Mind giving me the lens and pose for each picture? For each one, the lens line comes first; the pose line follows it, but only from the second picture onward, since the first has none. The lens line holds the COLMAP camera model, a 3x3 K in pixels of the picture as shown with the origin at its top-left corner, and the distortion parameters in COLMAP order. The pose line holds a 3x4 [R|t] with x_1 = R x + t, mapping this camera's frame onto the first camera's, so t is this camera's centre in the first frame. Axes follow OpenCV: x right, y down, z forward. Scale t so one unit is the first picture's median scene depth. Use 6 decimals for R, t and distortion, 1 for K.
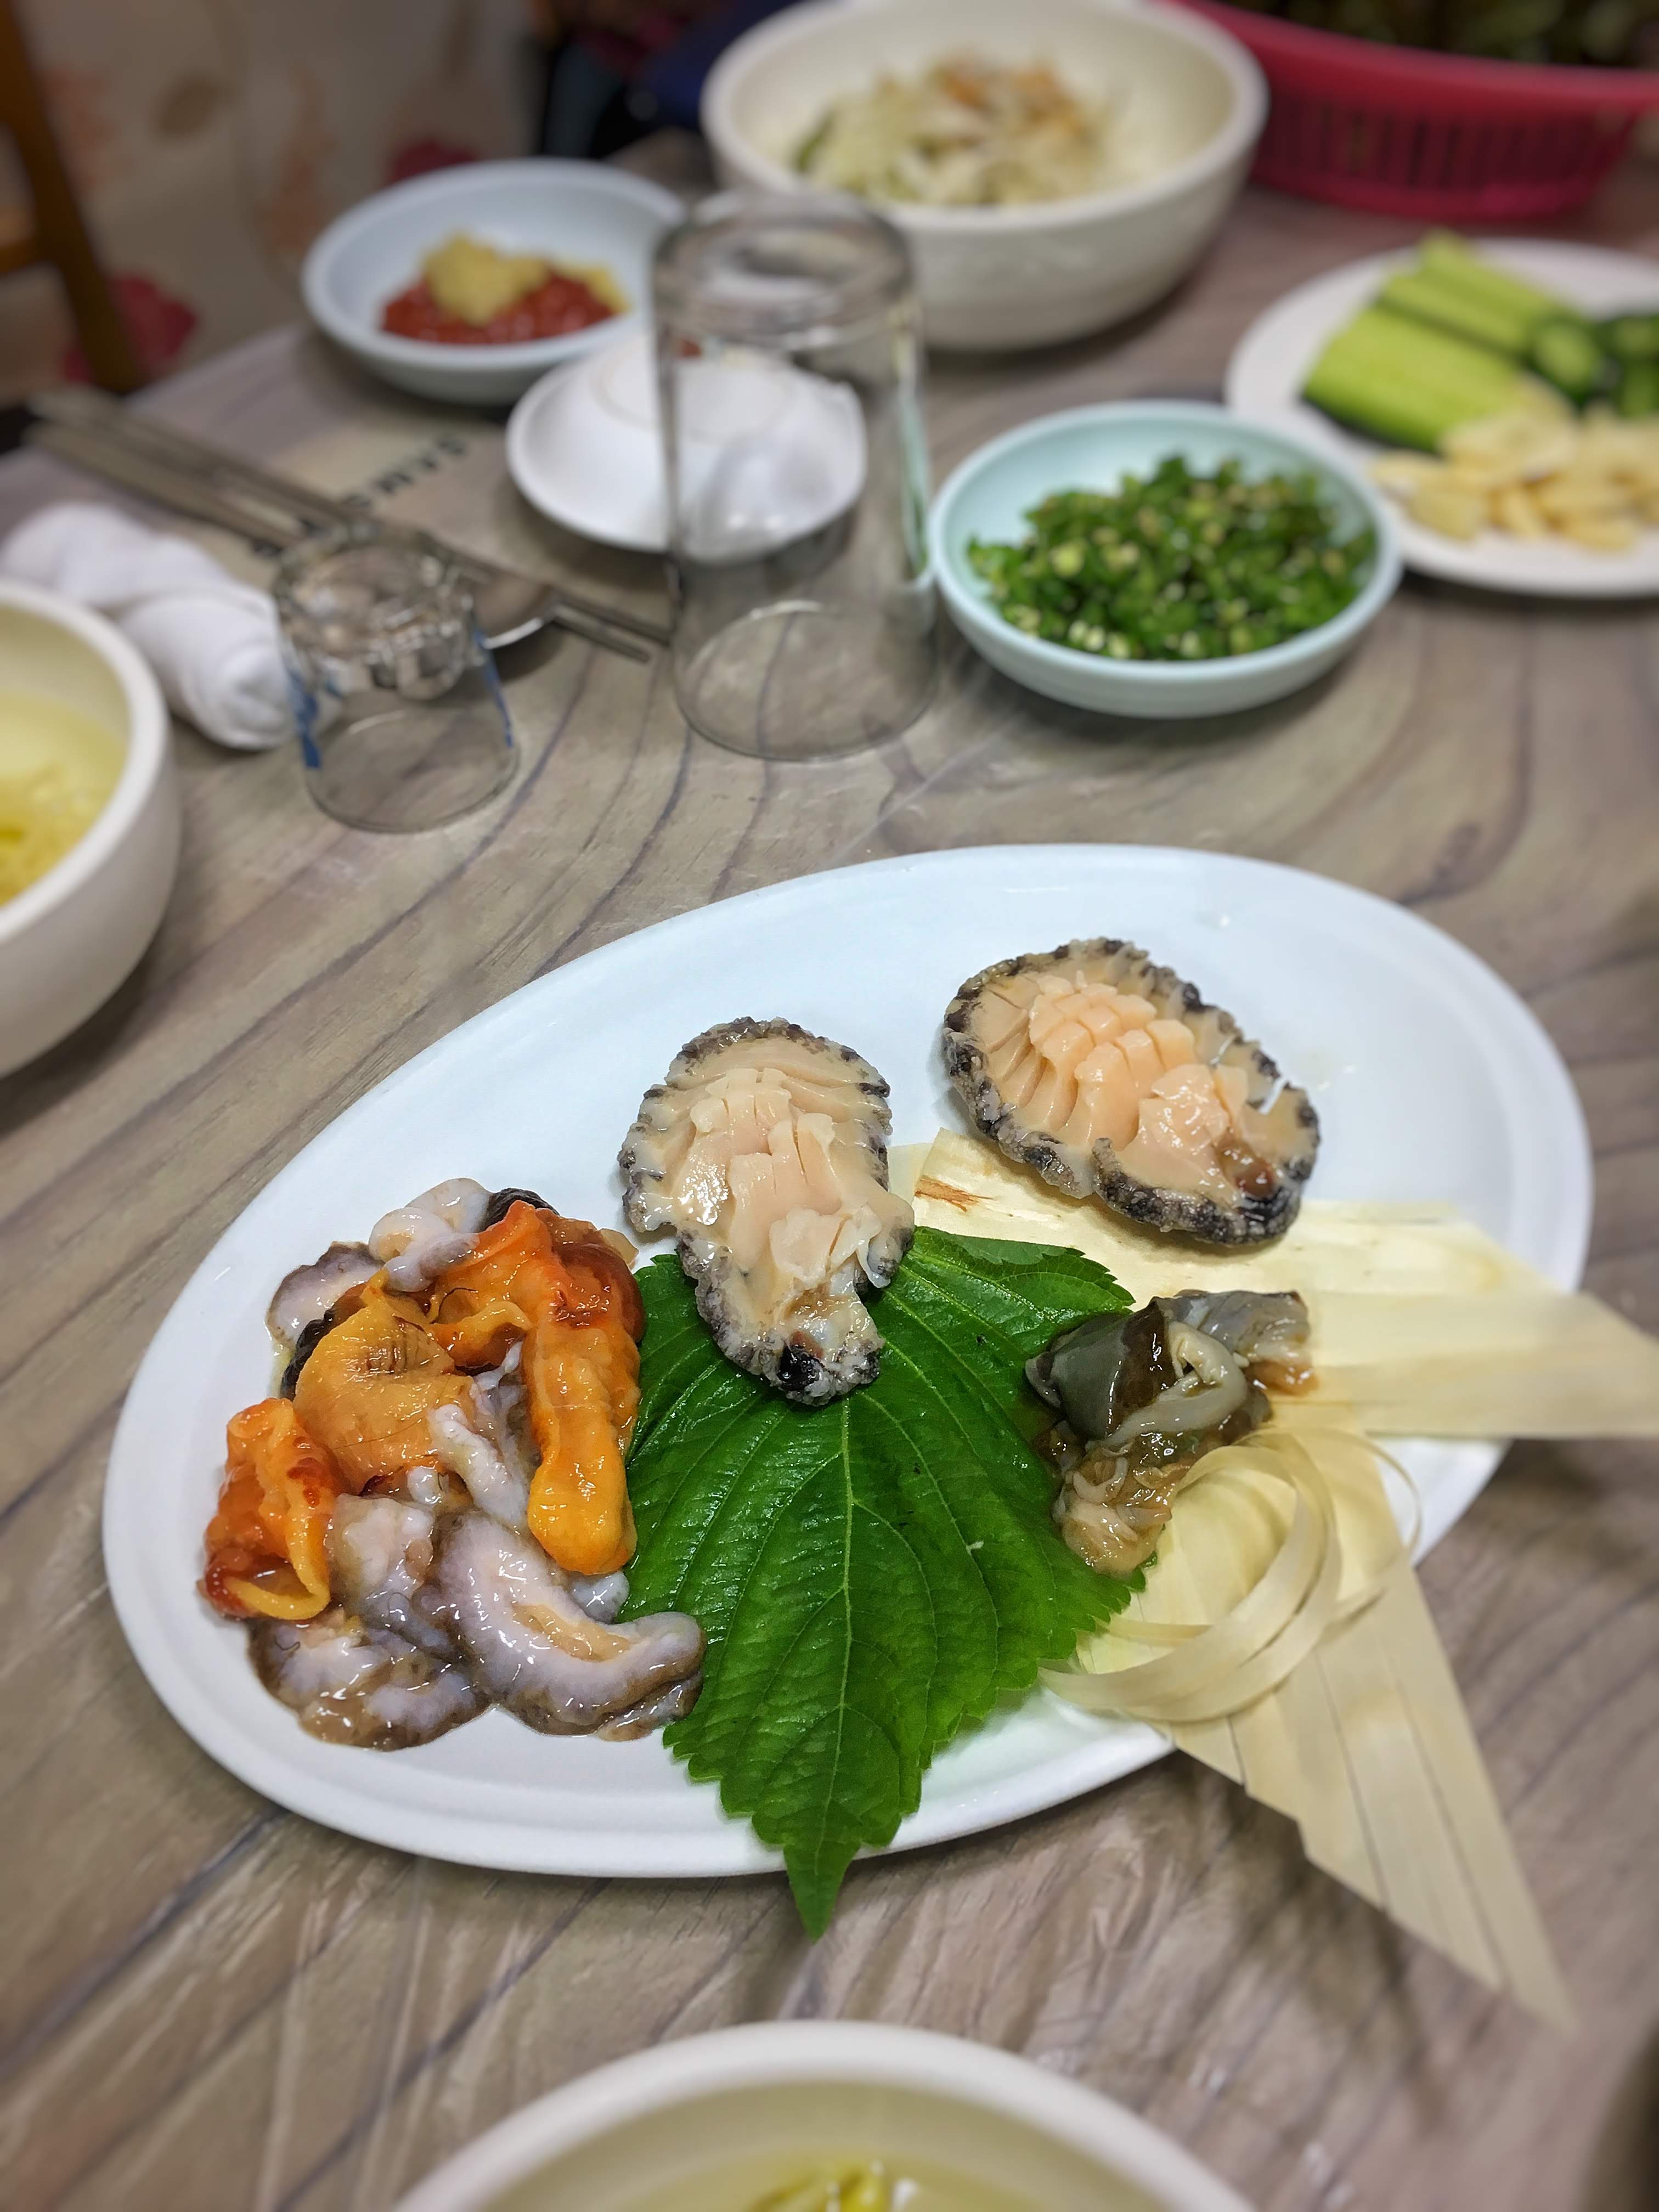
lens RADIAL K [[1877.8, 0, 822.2], [0, 1877.8, 1110.3], [0, 0, 1]] dist [0.050161, -0.057260]
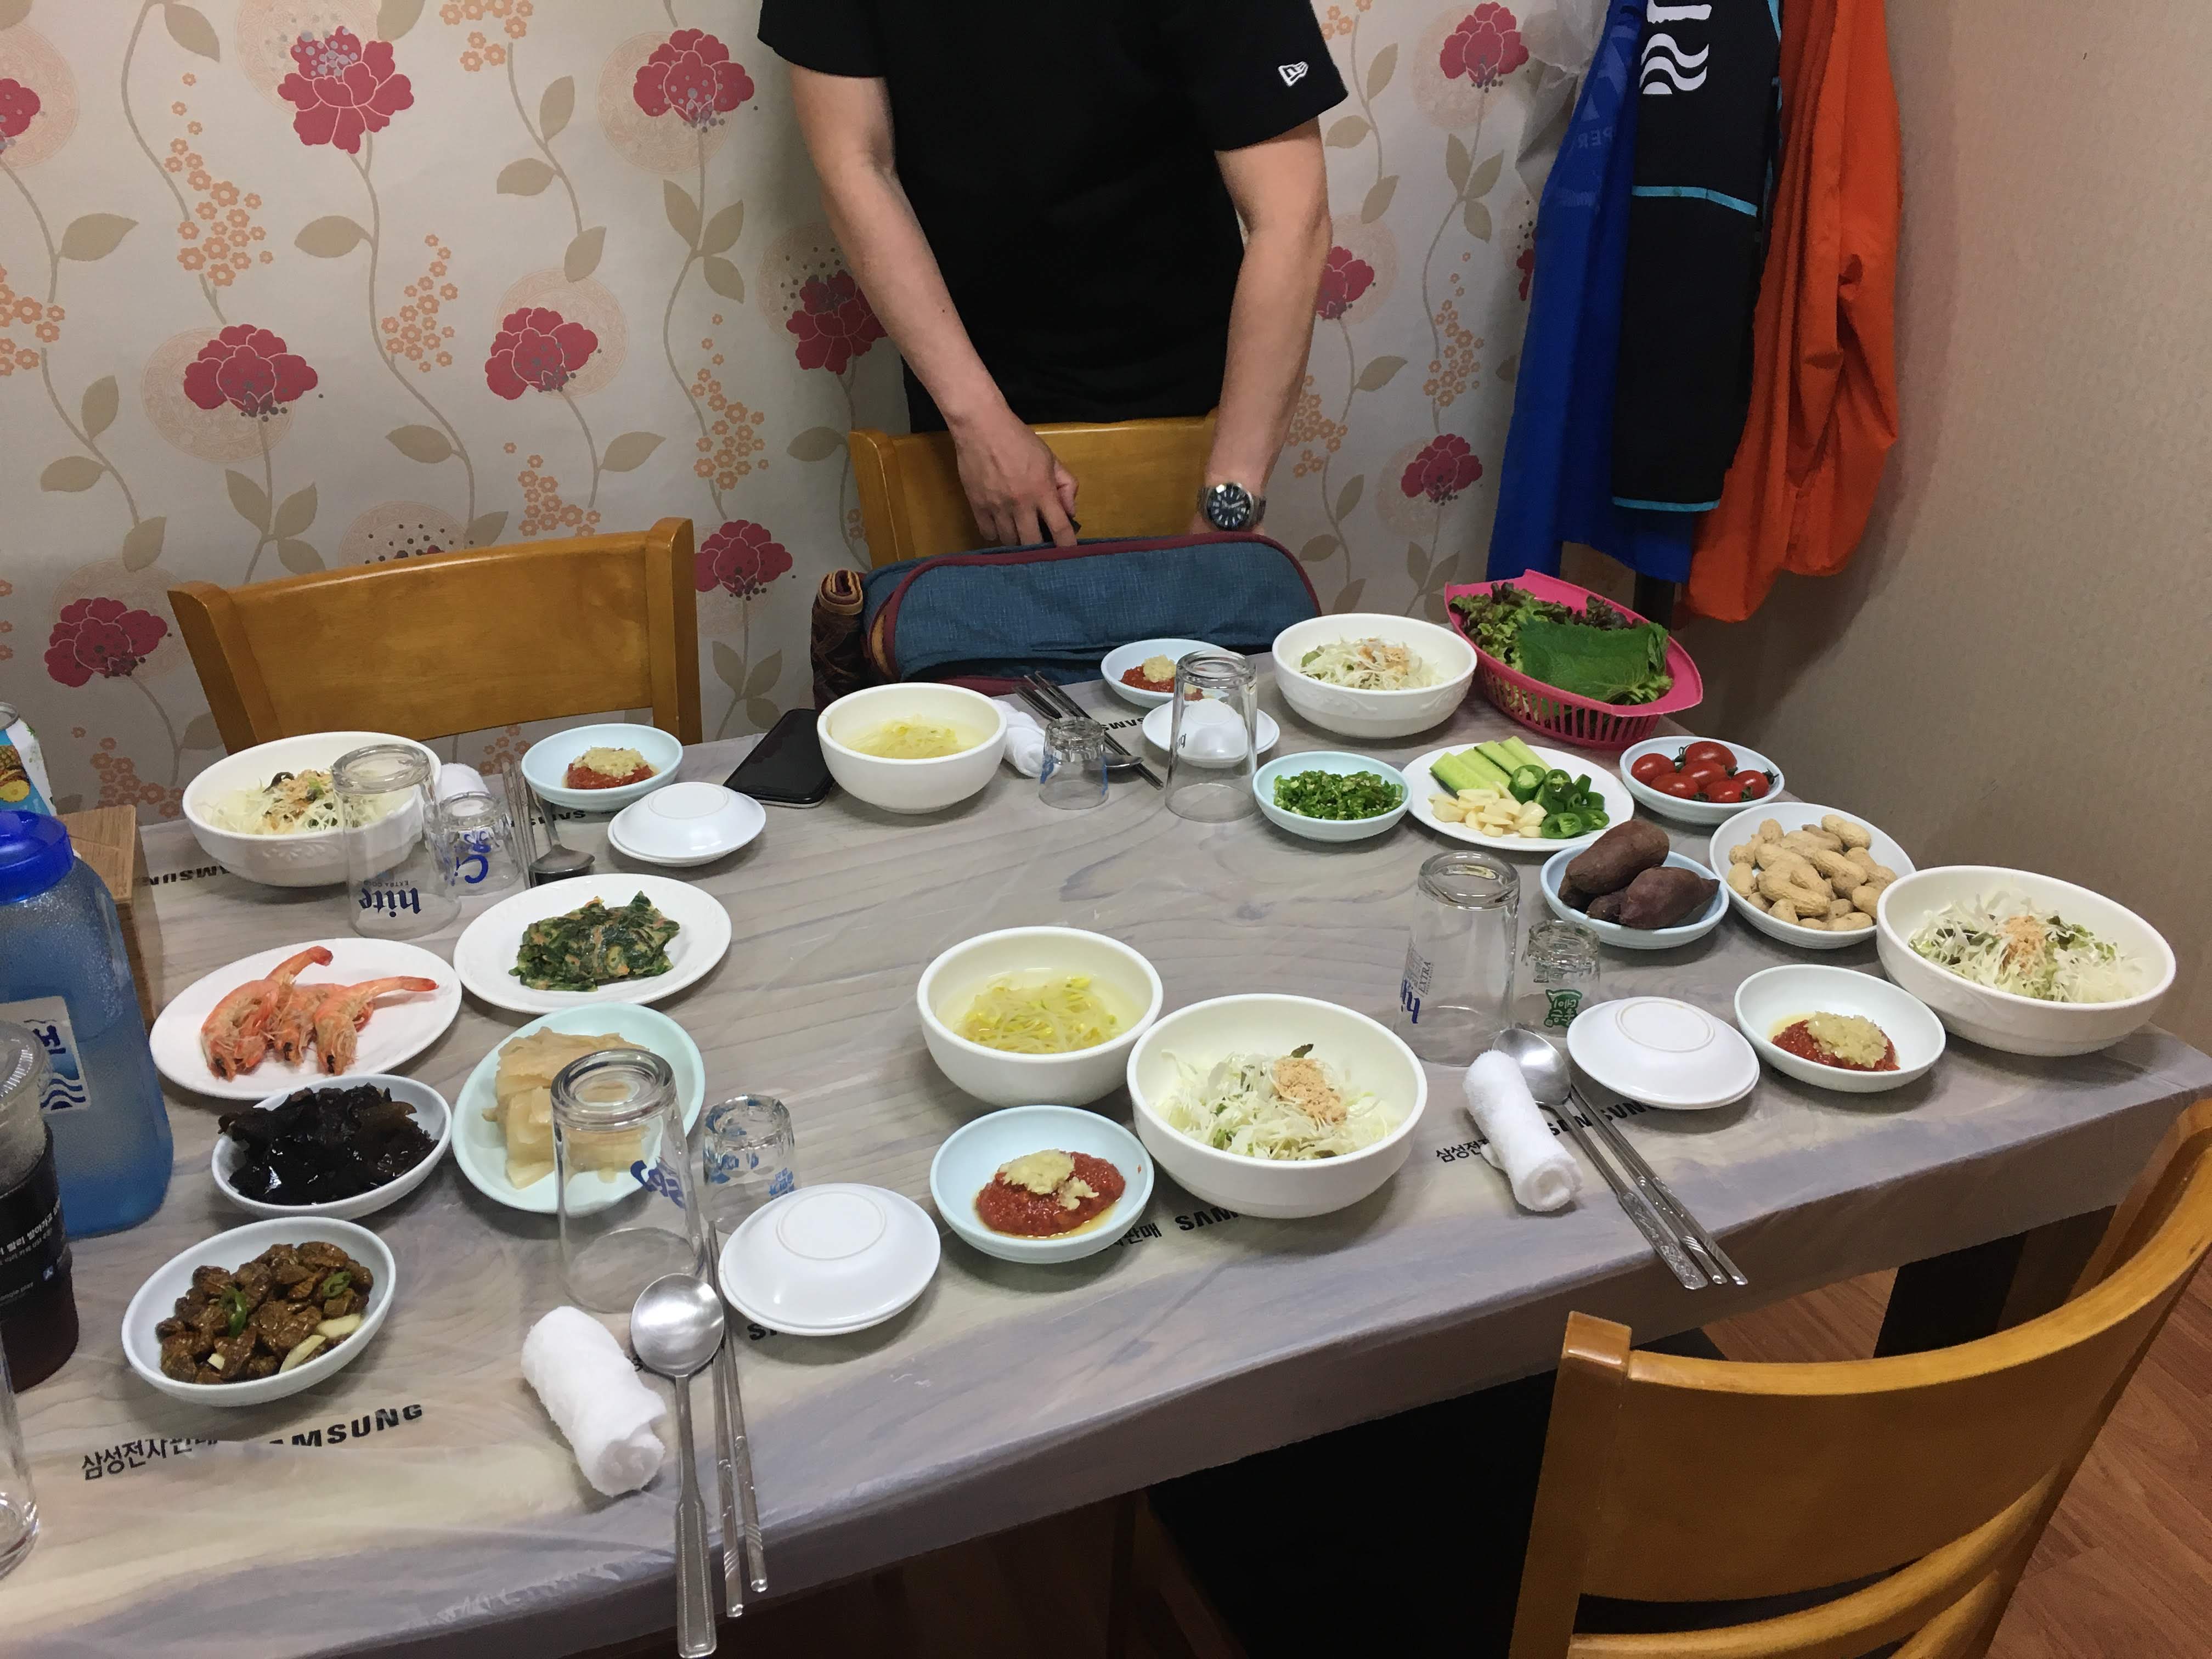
lens RADIAL K [[1877.8, 0, 1113.3], [0, 1877.8, 842.5], [0, 0, 1]] dist [0.050161, -0.057260]
pose [[0.897904, 0.244262, -0.366202, 0.953450], [-0.363039, 0.881390, -0.302248, 0.764469], [0.248939, 0.404336, 0.880081, -1.589423]]
